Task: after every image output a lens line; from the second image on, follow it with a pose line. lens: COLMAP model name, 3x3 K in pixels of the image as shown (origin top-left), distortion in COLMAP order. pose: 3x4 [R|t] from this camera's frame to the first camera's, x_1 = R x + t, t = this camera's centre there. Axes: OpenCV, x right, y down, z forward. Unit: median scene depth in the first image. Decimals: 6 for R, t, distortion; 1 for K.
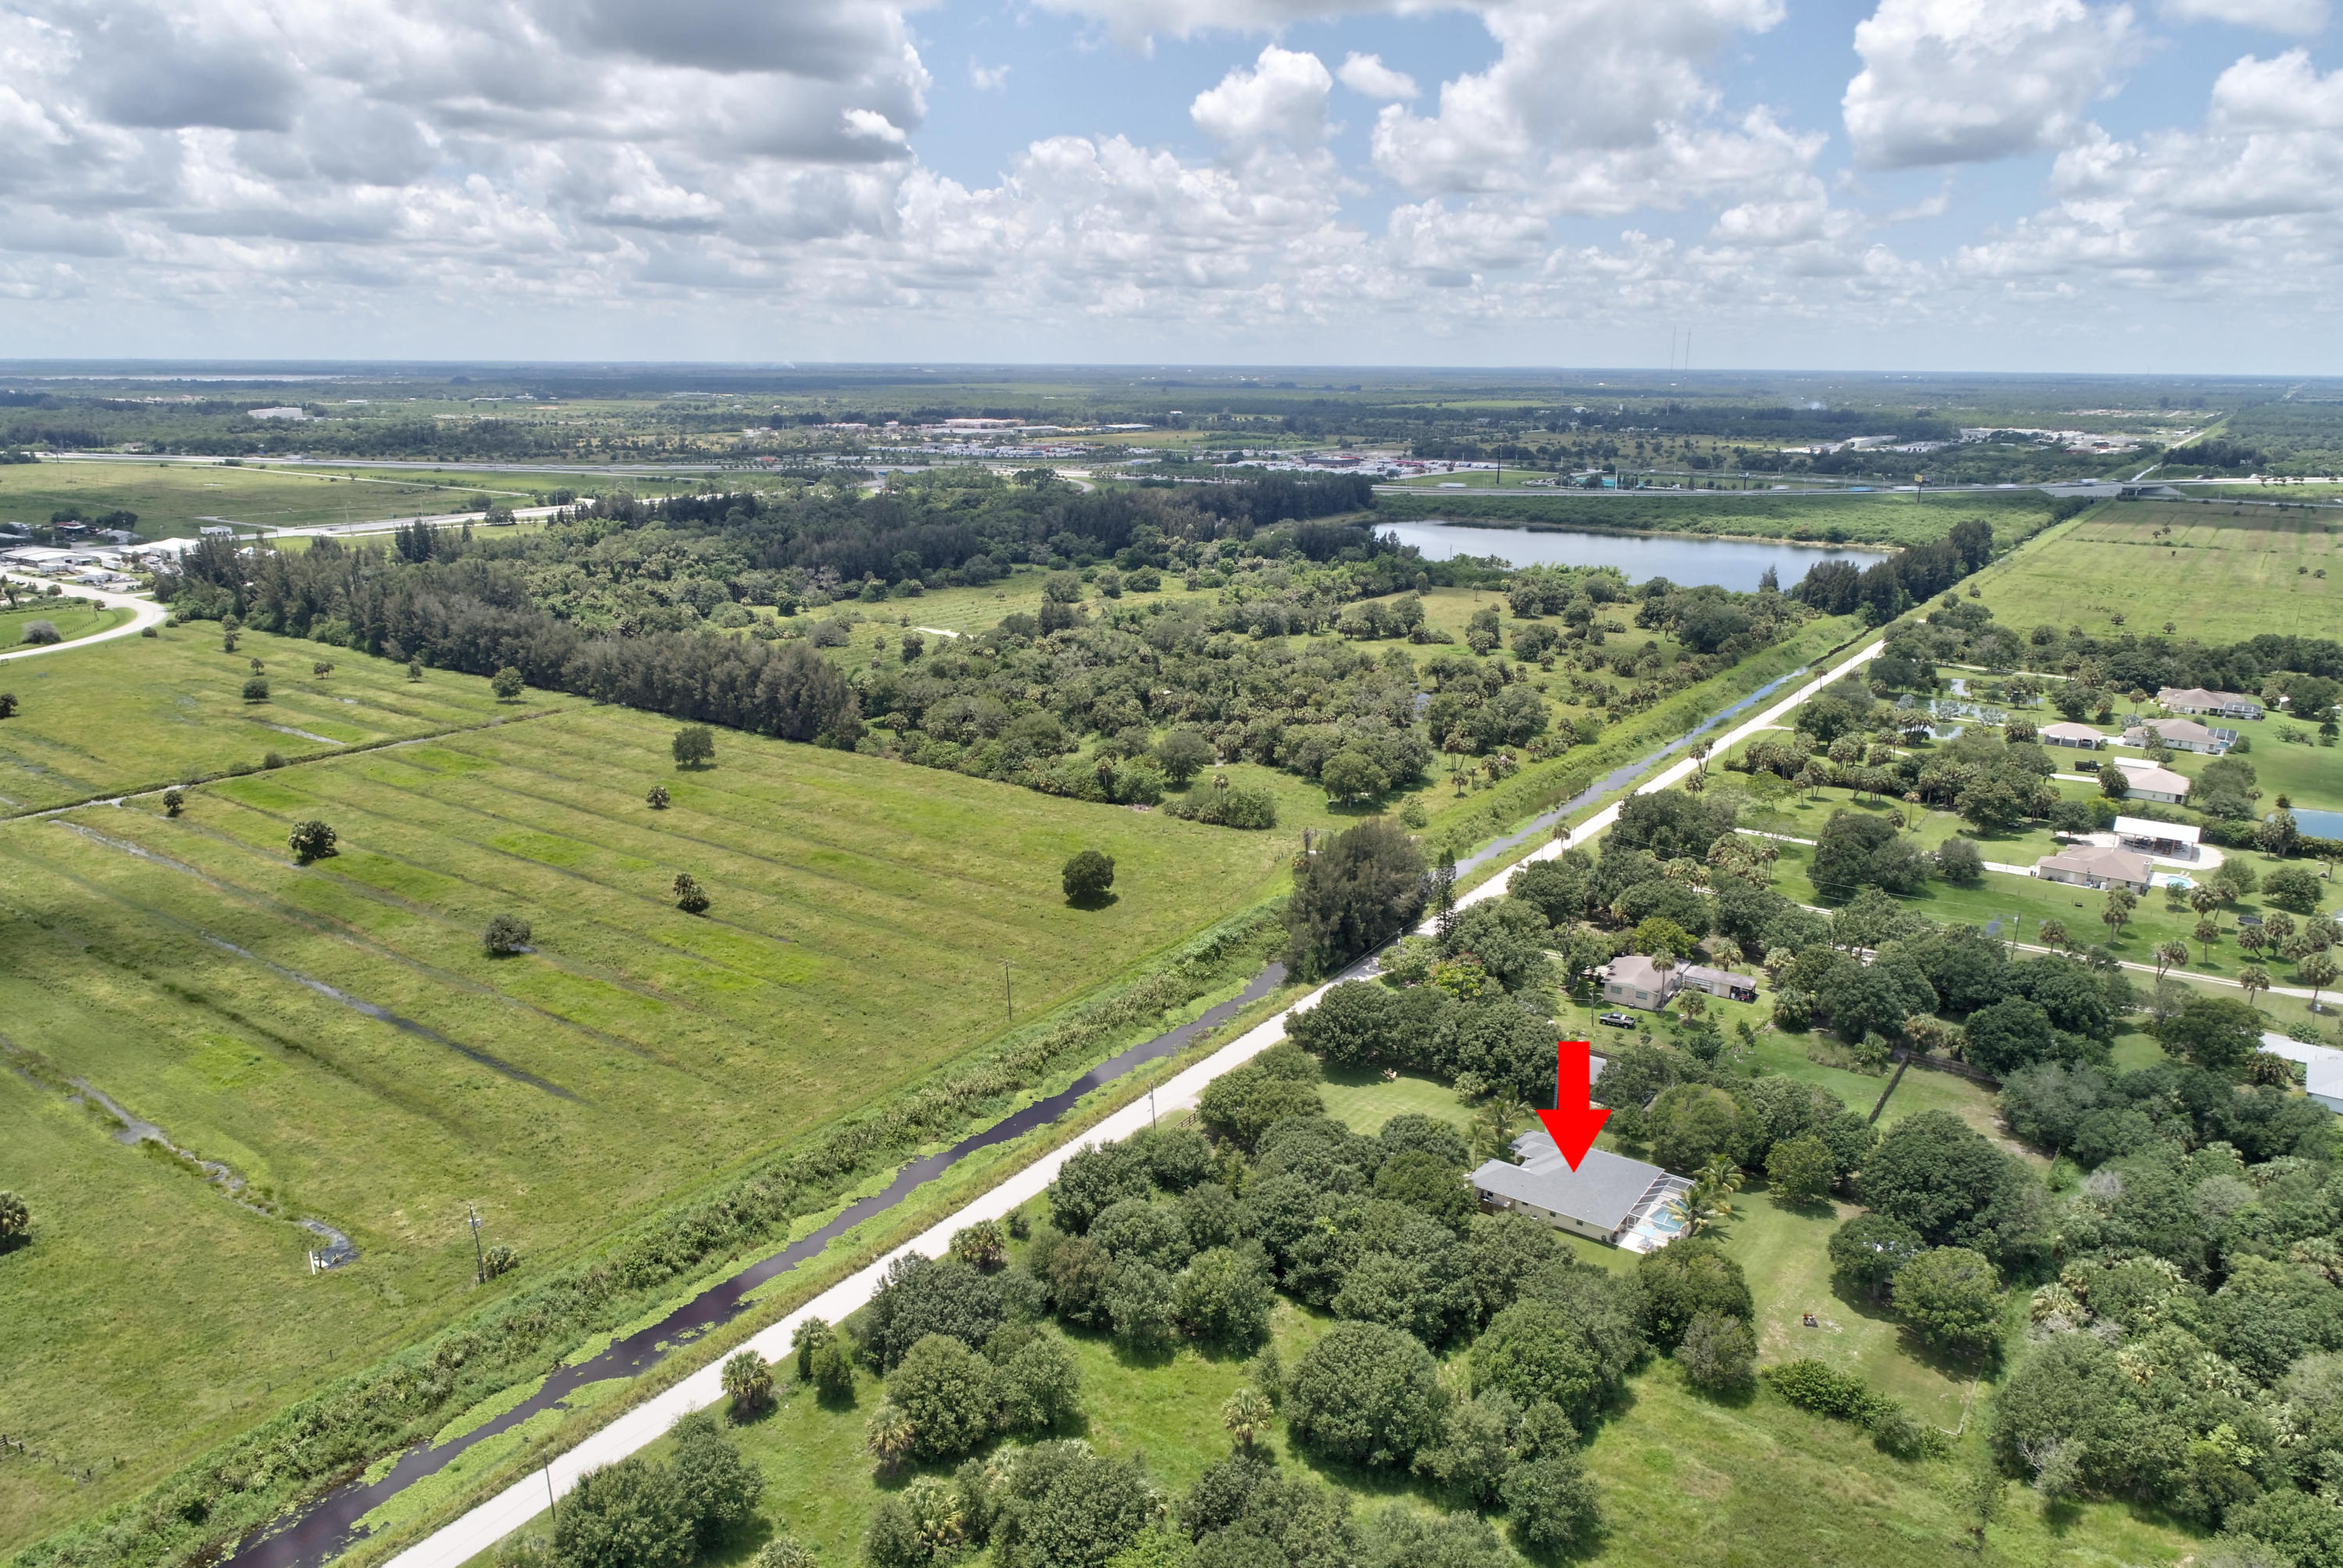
lens RADIAL K [[1573.7, 0, 1184.5], [0, 1573.7, 782.5], [0, 0, 1]] dist [-0.004040, 0.000931]
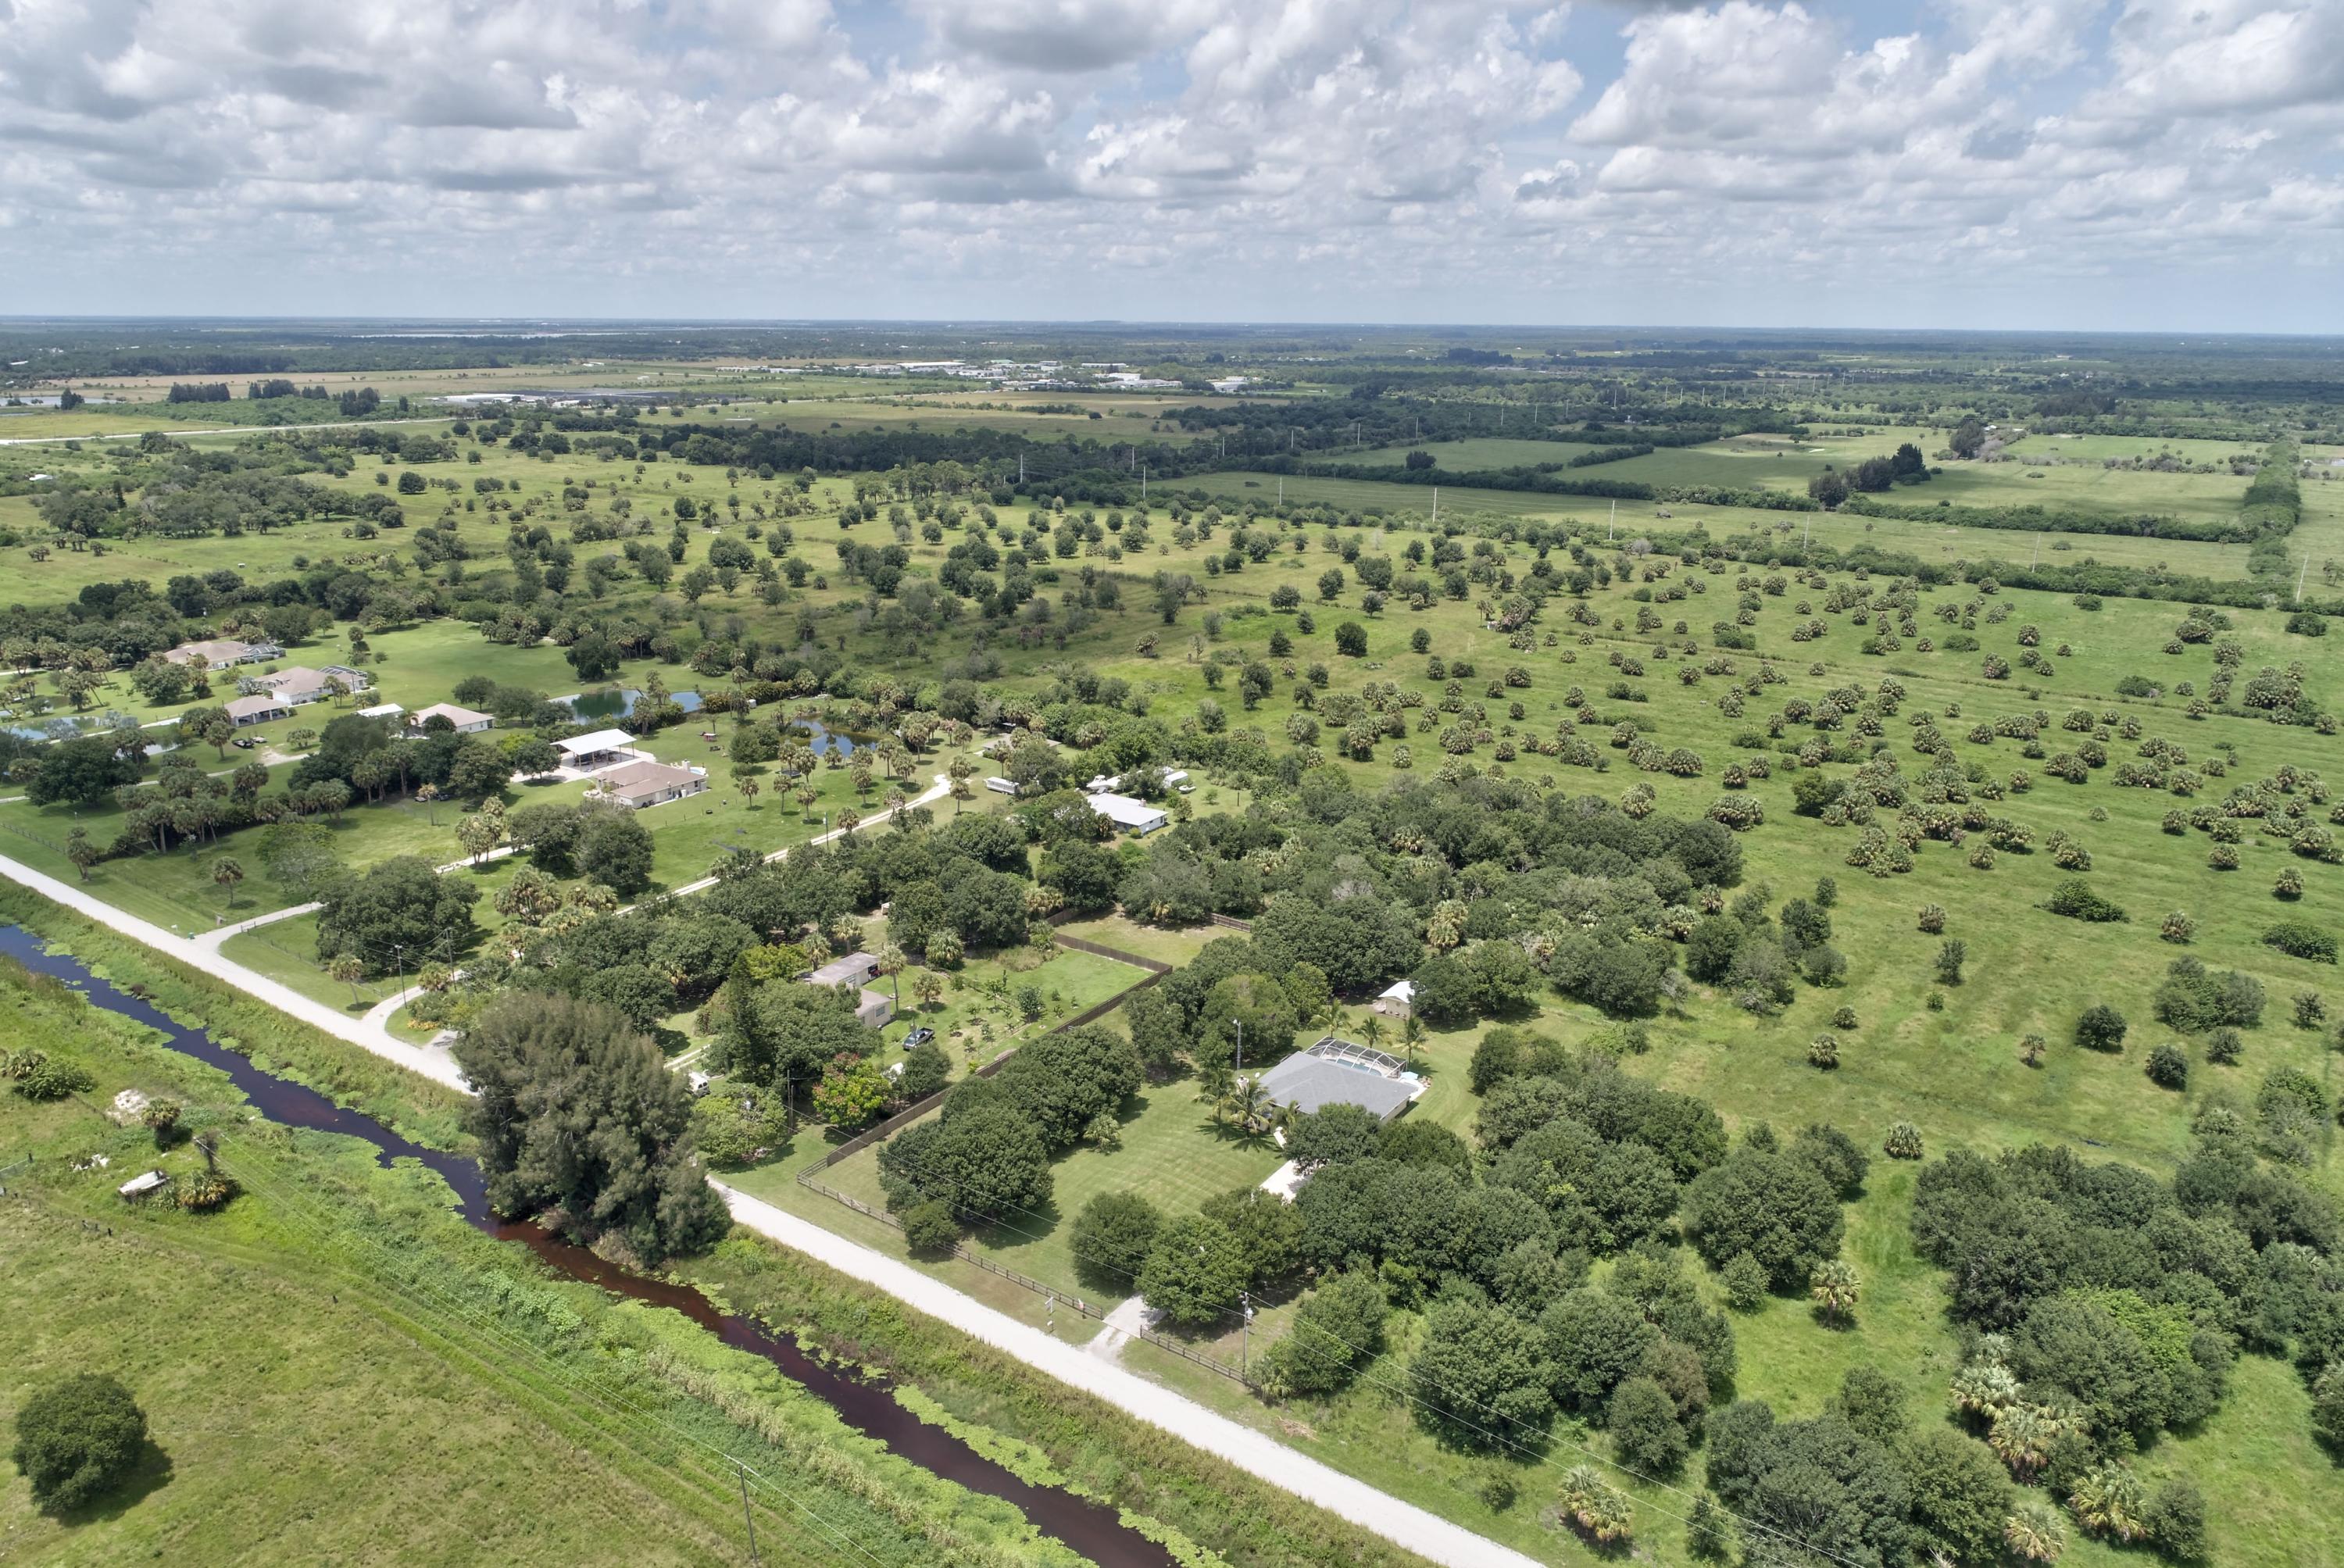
lens RADIAL K [[1574.5, 0, 1168.8], [0, 1574.5, 775.3], [0, 0, 1]] dist [-0.004040, 0.000931]
pose [[0.002457, -0.287216, 0.957863, -0.382556], [0.253596, 0.926732, 0.277231, -0.141372], [-0.967307, 0.242229, 0.075114, 0.553431]]
